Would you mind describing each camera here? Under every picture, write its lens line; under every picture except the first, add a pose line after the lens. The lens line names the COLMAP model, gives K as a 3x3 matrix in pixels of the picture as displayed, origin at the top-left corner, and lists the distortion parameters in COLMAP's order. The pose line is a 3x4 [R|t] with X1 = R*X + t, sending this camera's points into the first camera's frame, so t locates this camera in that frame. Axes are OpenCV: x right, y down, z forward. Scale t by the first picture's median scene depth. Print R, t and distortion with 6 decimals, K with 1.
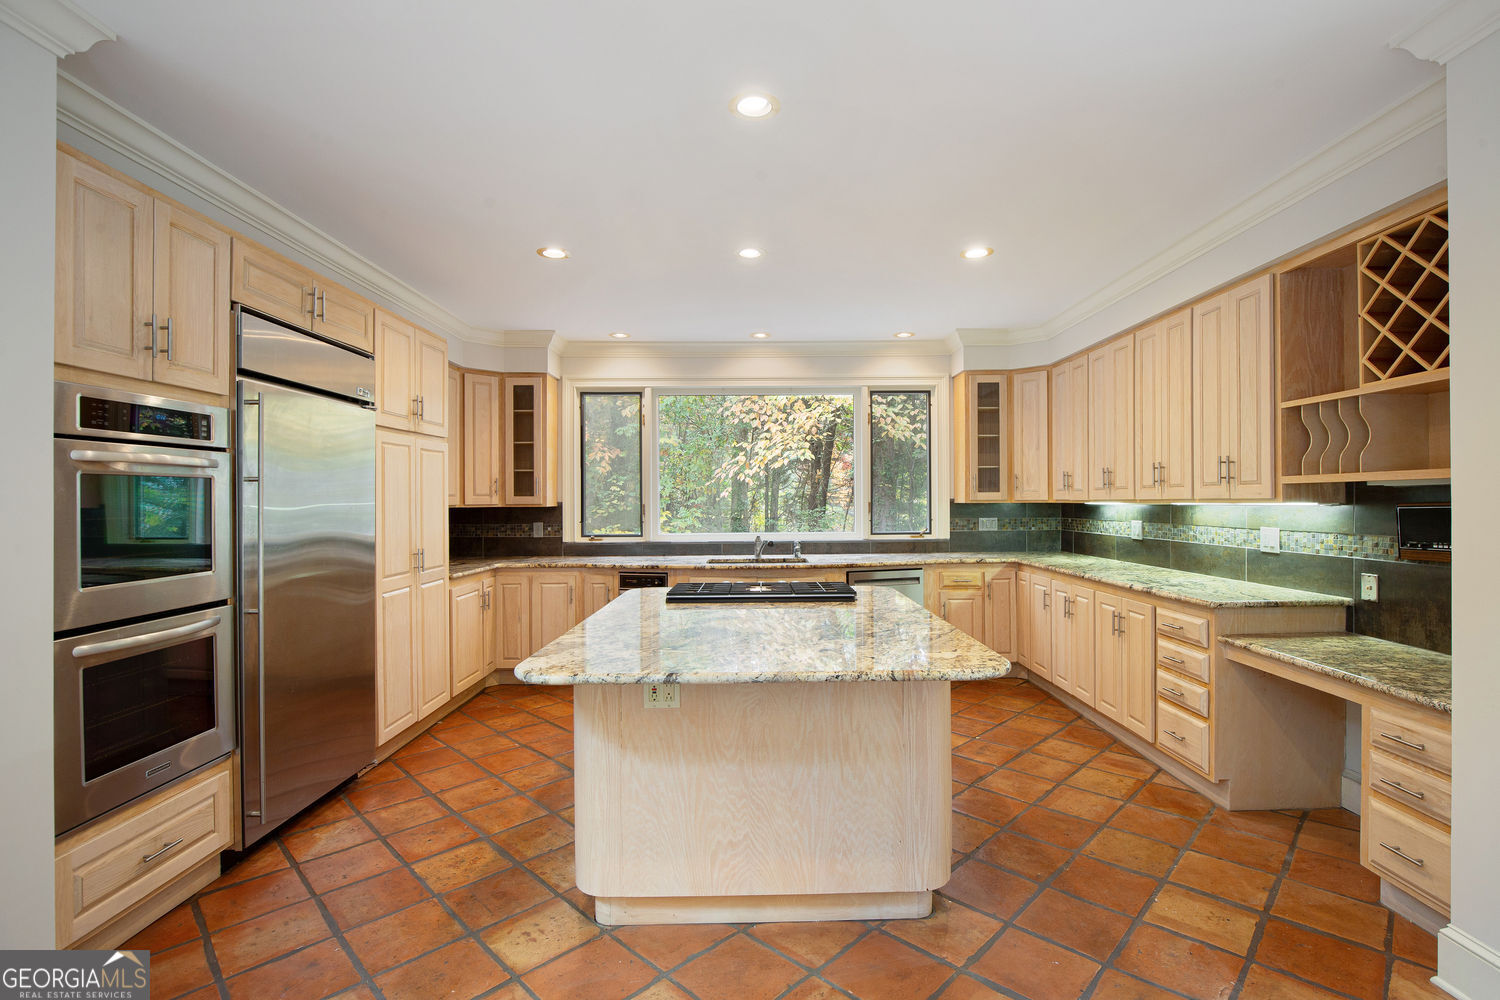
lens RADIAL K [[679.8, 0, 776.2], [0, 679.8, 494.5], [0, 0, 1]] dist [-0.001170, -0.020629]
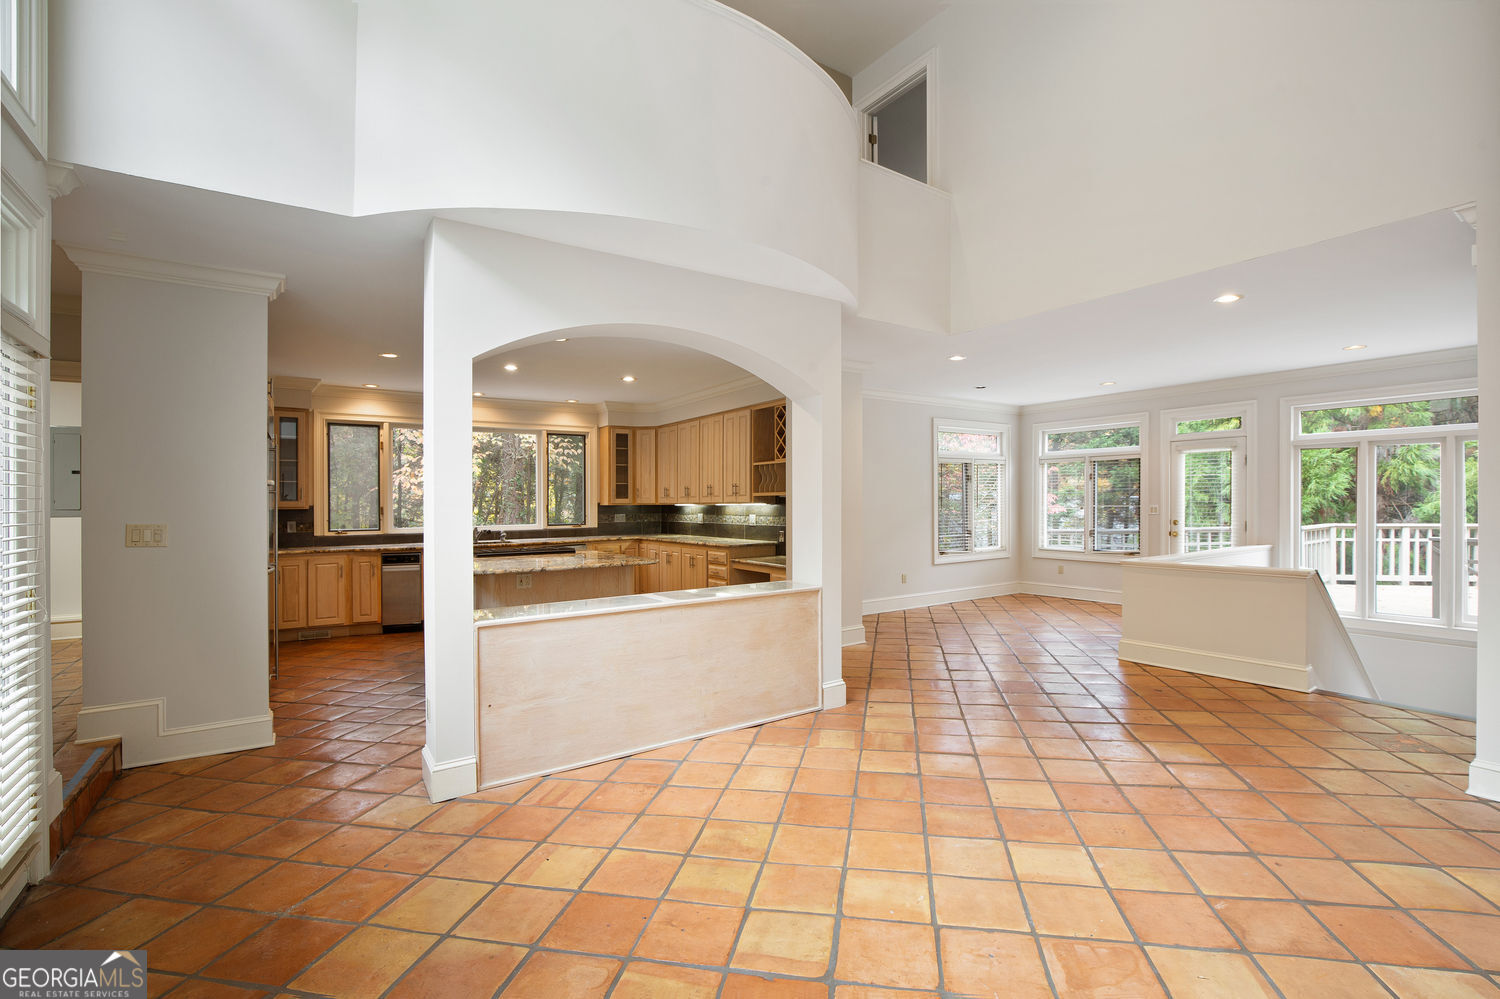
lens RADIAL K [[679.8, 0, 776.2], [0, 679.8, 494.0], [0, 0, 1]] dist [-0.001170, -0.020629]
pose [[0.827934, 0.005171, 0.560802, -0.345722], [-0.000879, 0.999968, -0.007923, -0.002263], [-0.560825, 0.006067, 0.827912, -0.666035]]
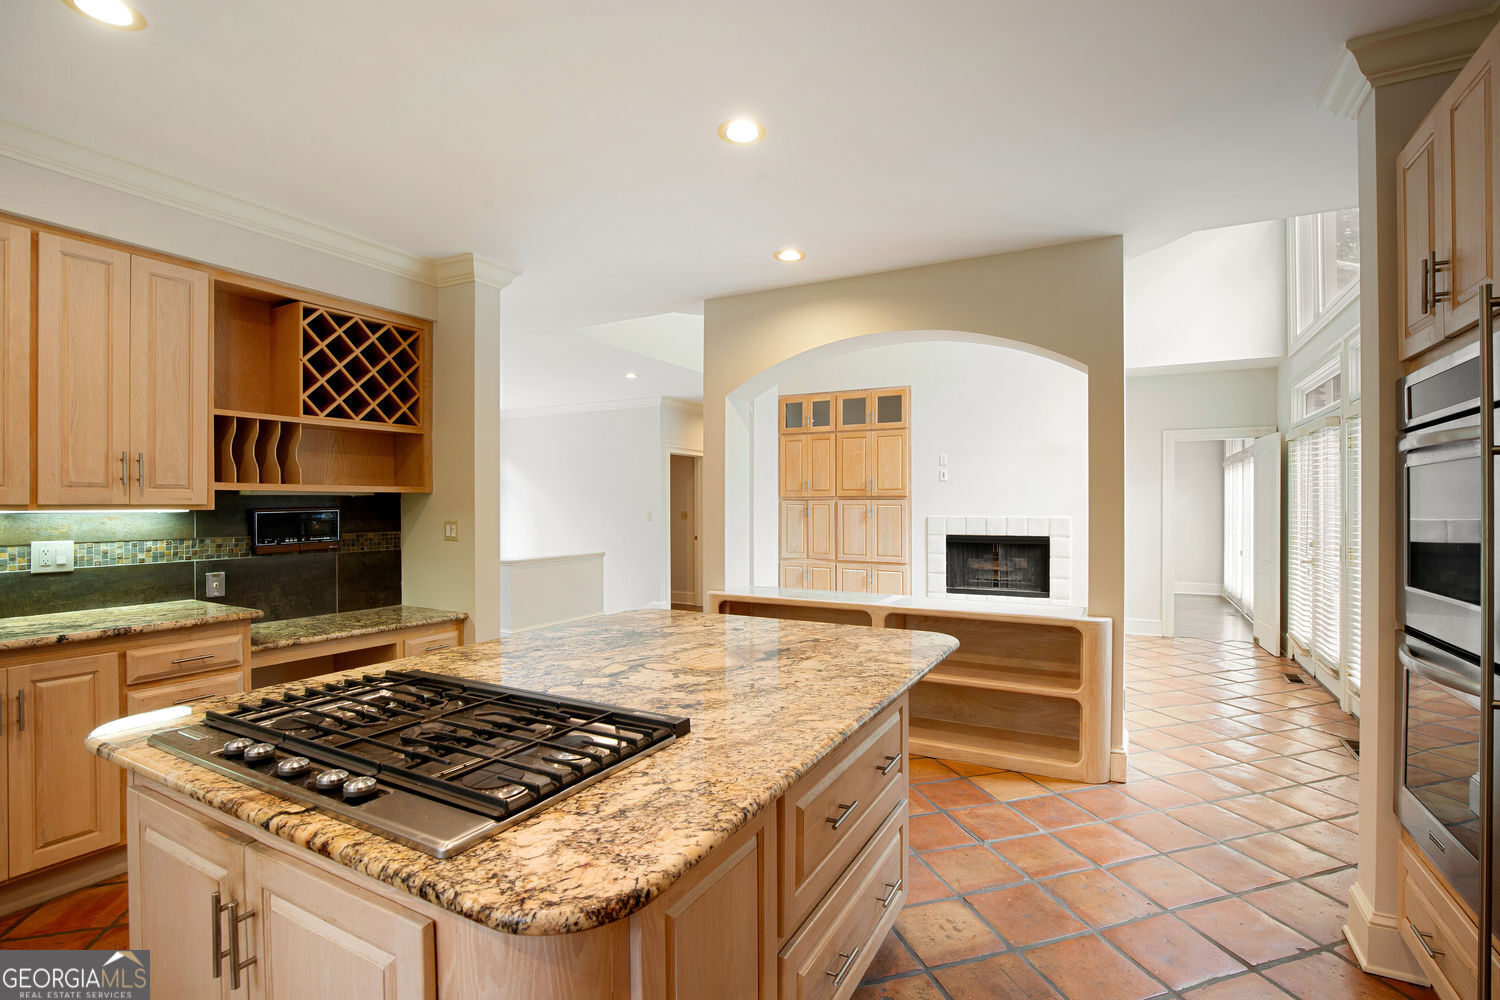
lens RADIAL K [[679.8, 0, 776.2], [0, 679.8, 494.5], [0, 0, 1]] dist [-0.001170, -0.020629]
pose [[-0.876444, 0.016161, 0.481233, -0.276639], [0.003695, 0.999633, -0.026840, 0.012625], [-0.481490, -0.021746, -0.876182, 0.890859]]
